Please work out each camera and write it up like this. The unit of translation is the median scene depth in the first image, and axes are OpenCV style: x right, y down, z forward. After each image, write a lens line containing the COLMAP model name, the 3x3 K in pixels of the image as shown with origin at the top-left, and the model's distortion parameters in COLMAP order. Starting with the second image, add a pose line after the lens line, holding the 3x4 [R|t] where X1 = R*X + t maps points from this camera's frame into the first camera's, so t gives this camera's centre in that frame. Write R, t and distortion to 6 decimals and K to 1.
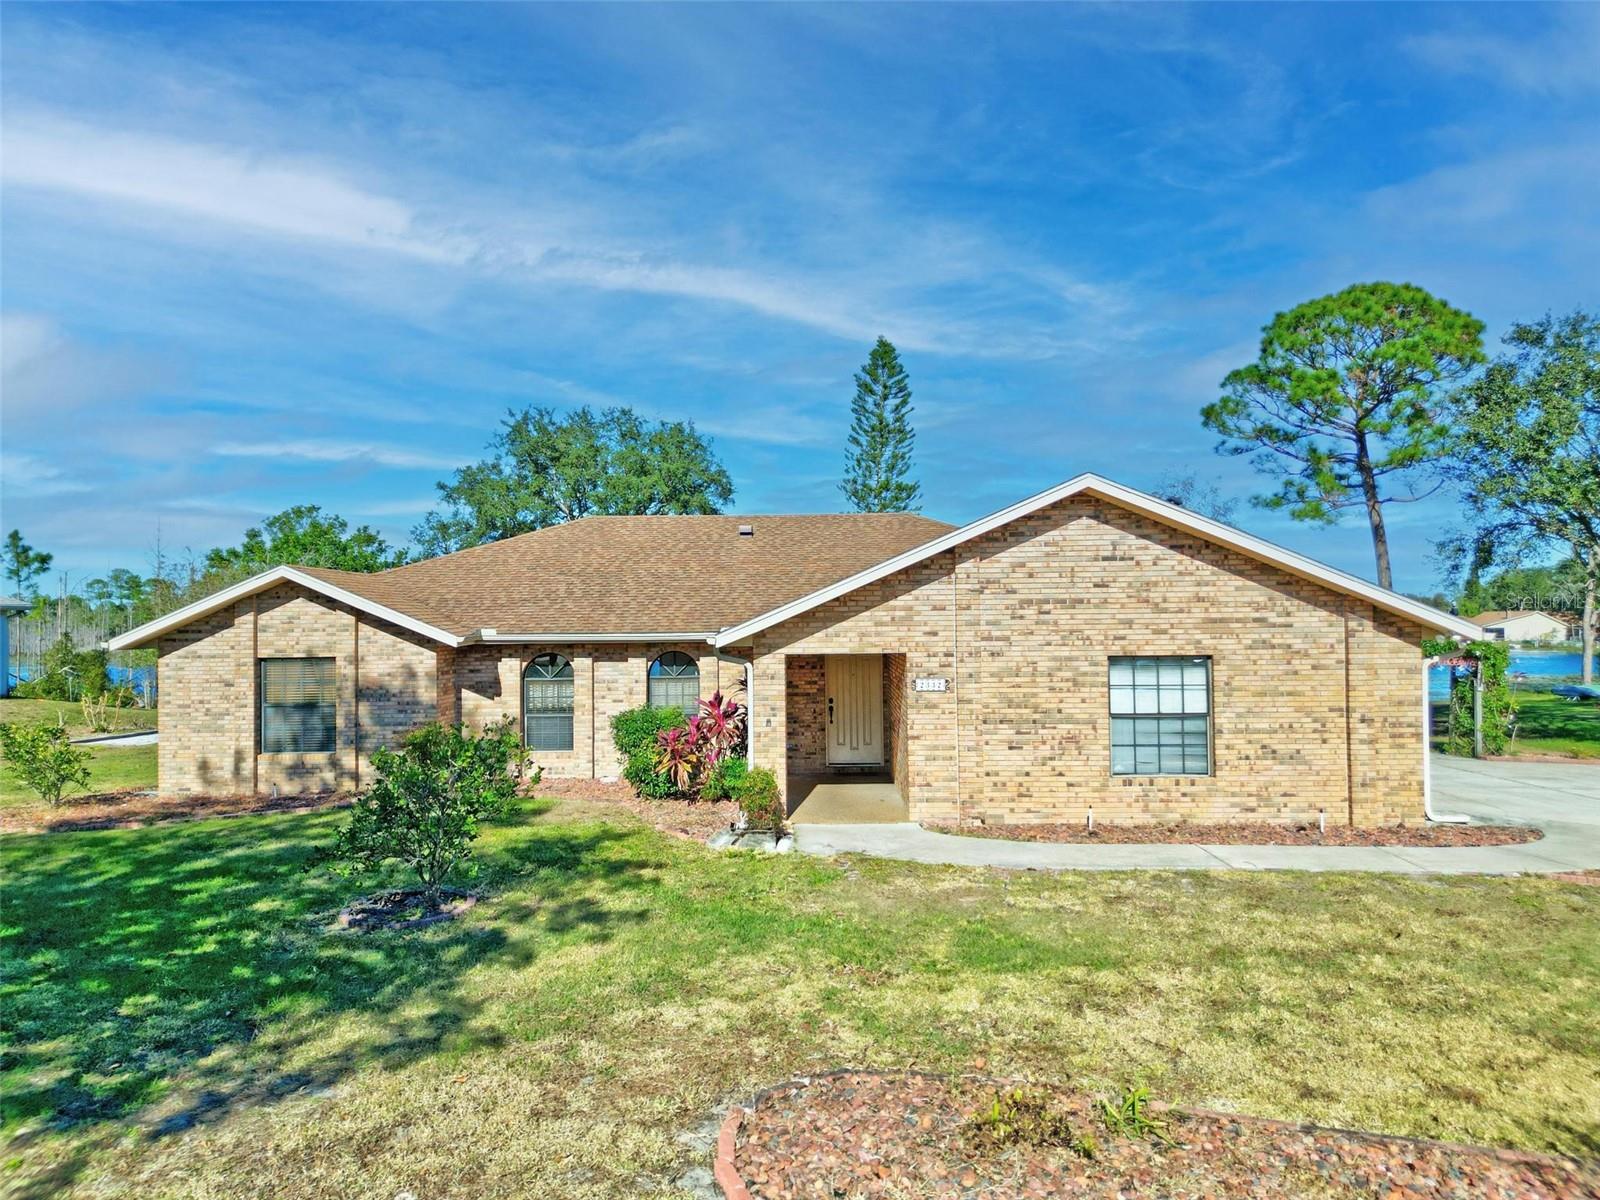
lens RADIAL K [[1108.1, 0, 798.7], [0, 1108.1, 611.4], [0, 0, 1]] dist [0.078933, -0.090258]
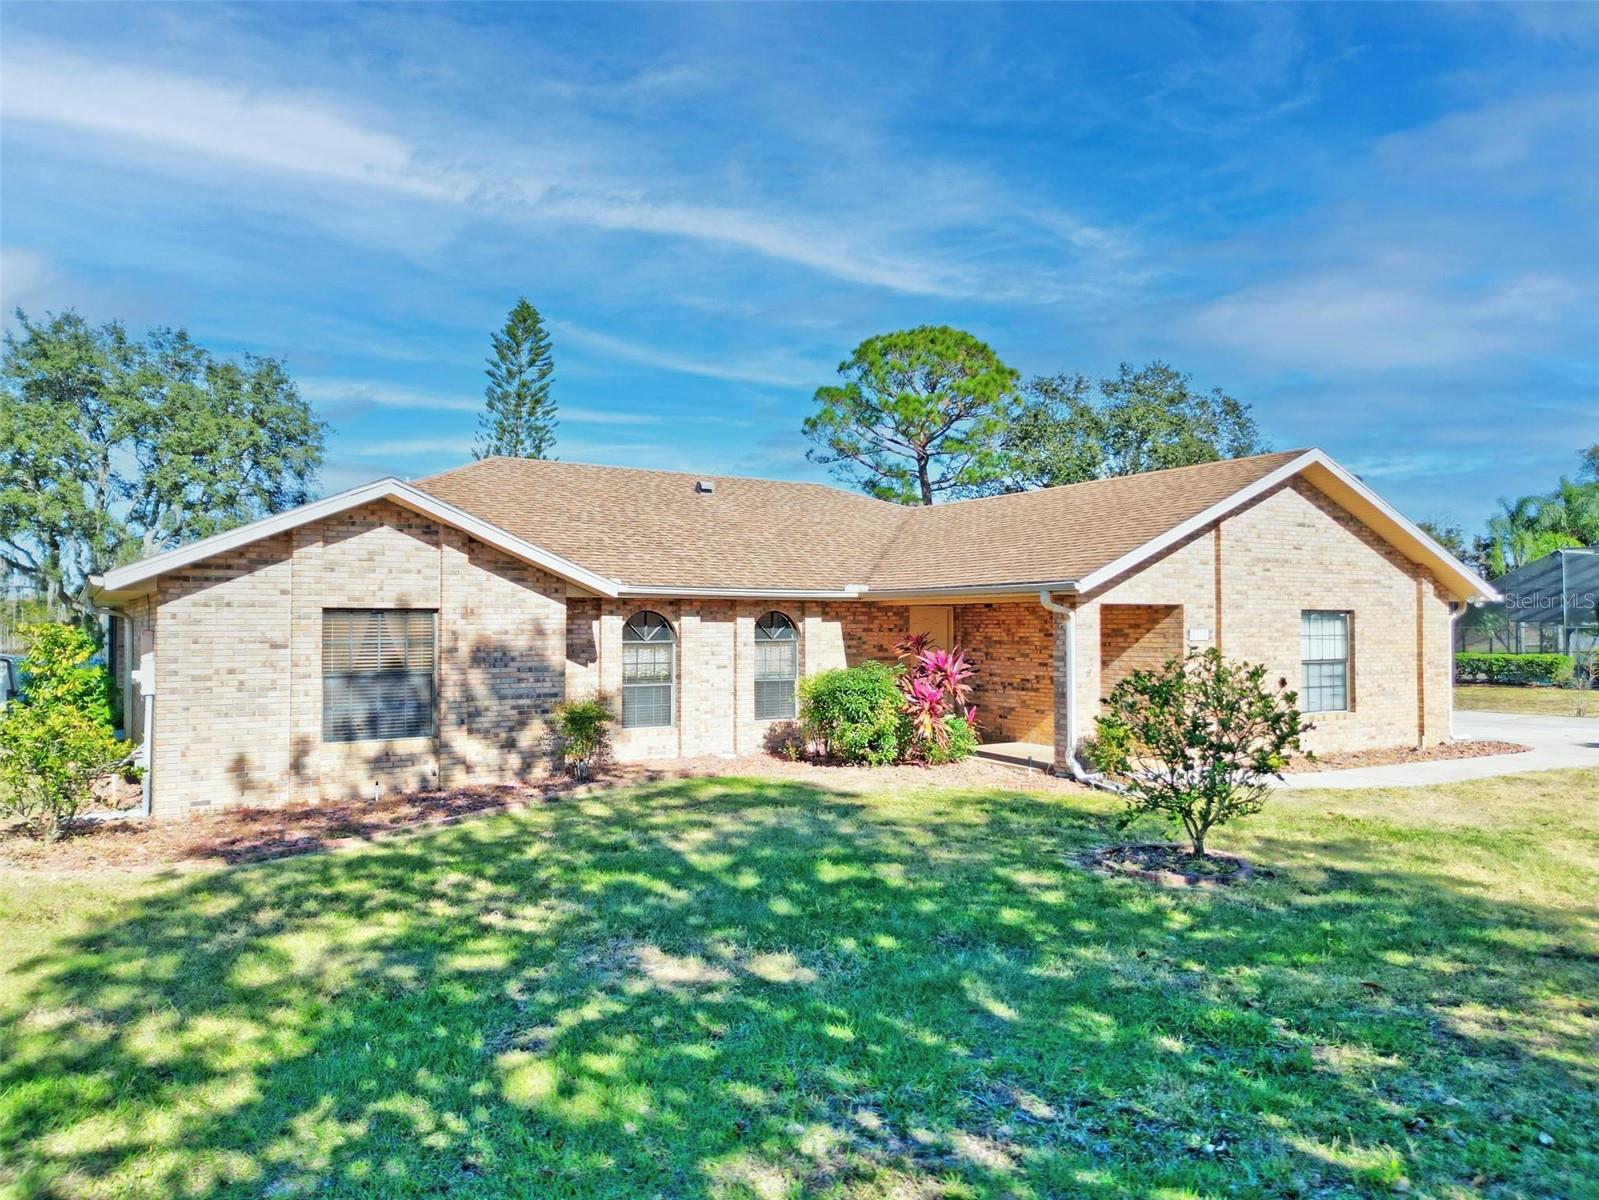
lens RADIAL K [[1107.4, 0, 798.2], [0, 1107.4, 611.4], [0, 0, 1]] dist [0.078933, -0.090258]
pose [[0.837127, 0.015475, 0.546790, -0.783593], [-0.013767, 0.999879, -0.007221, 0.056945], [-0.546836, -0.001483, 0.837239, 0.317426]]
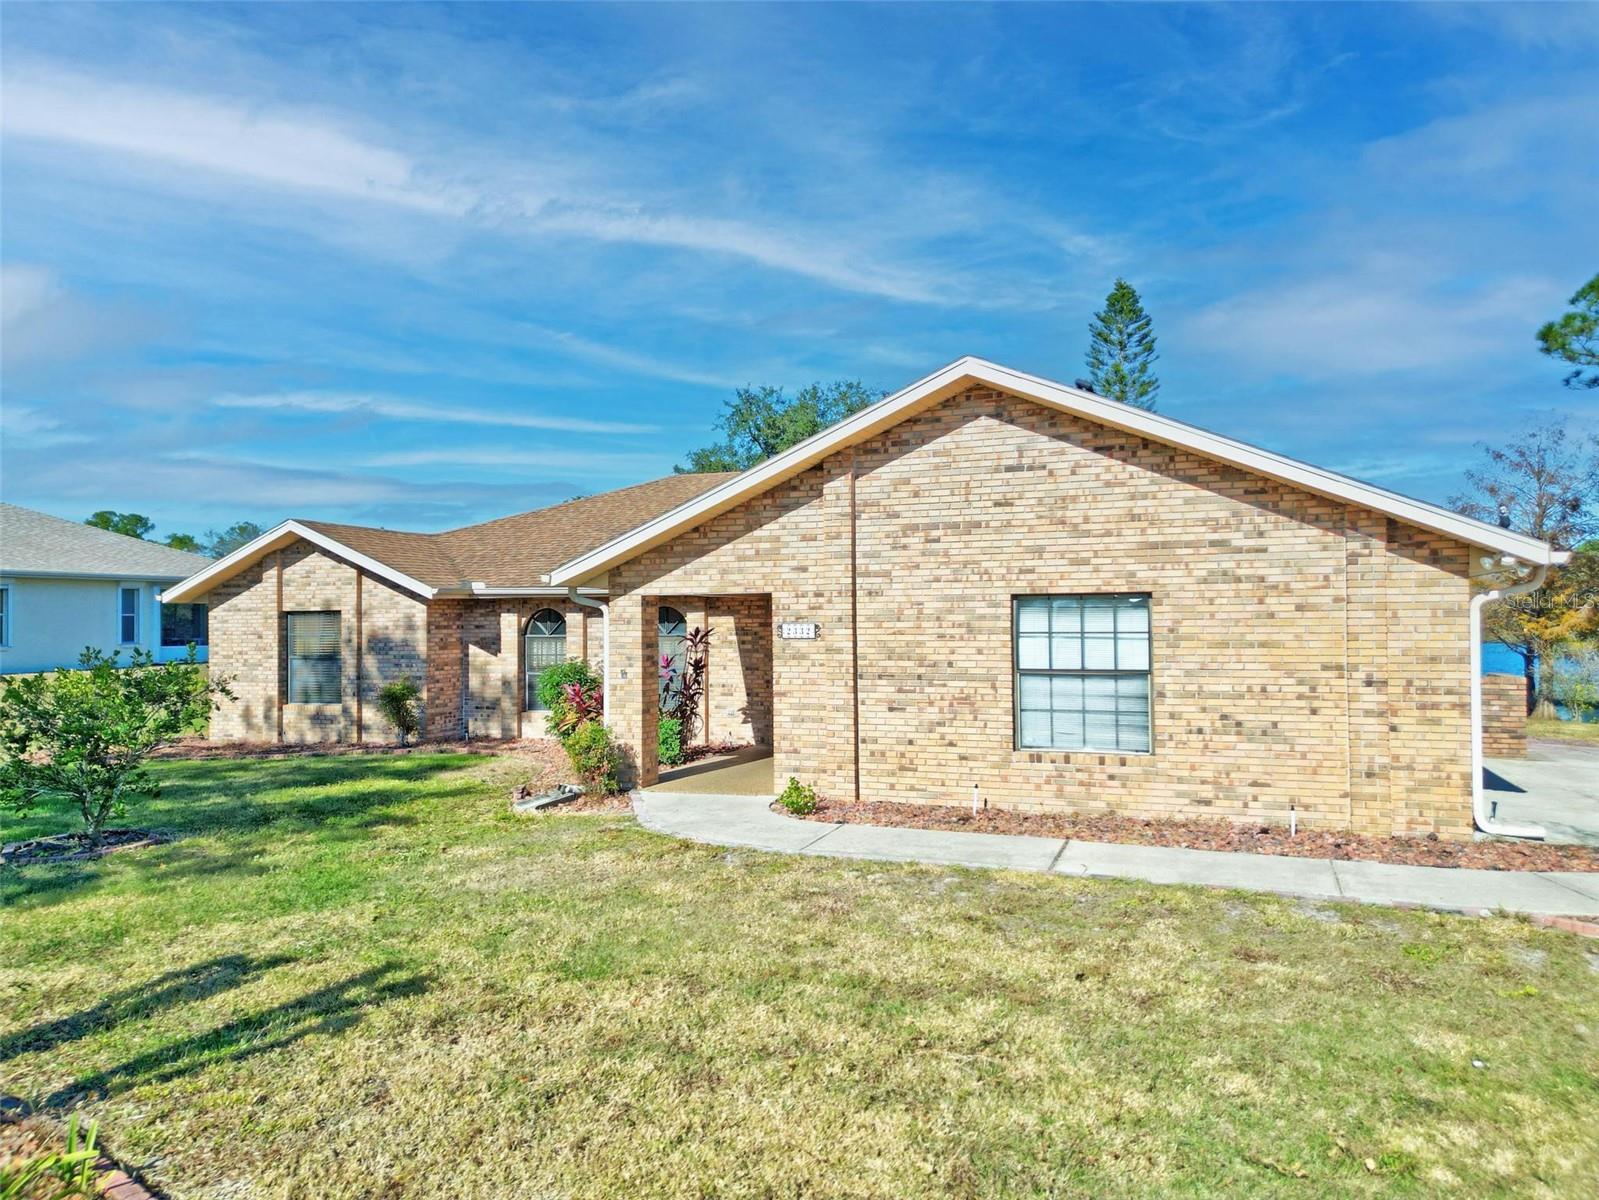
lens RADIAL K [[1107.4, 0, 798.2], [0, 1107.4, 611.4], [0, 0, 1]] dist [0.078933, -0.090258]
pose [[0.946636, -0.000305, -0.322305, 0.385211], [0.001985, 0.999986, 0.004884, 0.047737], [0.322299, -0.005263, 0.946623, 0.219969]]
